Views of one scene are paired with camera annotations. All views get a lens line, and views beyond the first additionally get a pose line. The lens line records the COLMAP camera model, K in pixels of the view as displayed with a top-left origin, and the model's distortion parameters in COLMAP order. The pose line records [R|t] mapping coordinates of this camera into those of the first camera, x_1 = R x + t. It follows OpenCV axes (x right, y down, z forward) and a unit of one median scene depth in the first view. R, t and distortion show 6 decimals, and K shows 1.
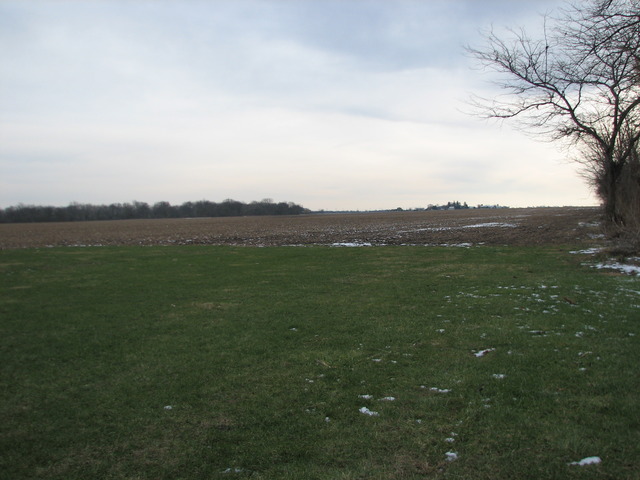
lens RADIAL K [[680.5, 0, 336.8], [0, 680.5, 238.4], [0, 0, 1]] dist [-0.203252, 0.280627]
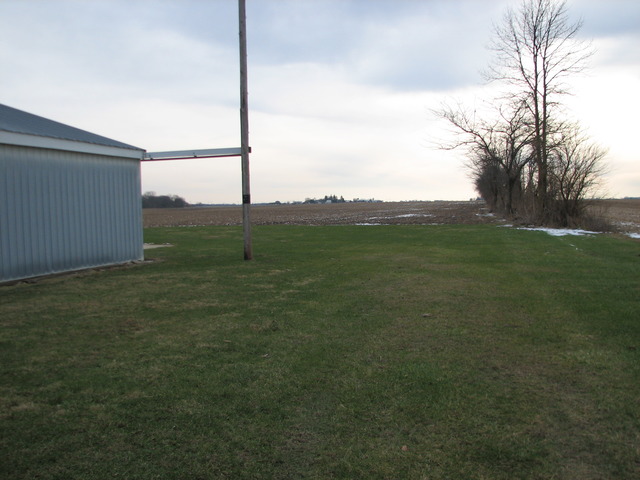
lens RADIAL K [[680.5, 0, 336.8], [0, 680.5, 238.4], [0, 0, 1]] dist [-0.203252, 0.280627]
pose [[0.982845, -0.001536, 0.184425, -0.090707], [-0.000313, 0.999950, 0.009999, 0.006607], [-0.184431, -0.009886, 0.982796, -0.165626]]
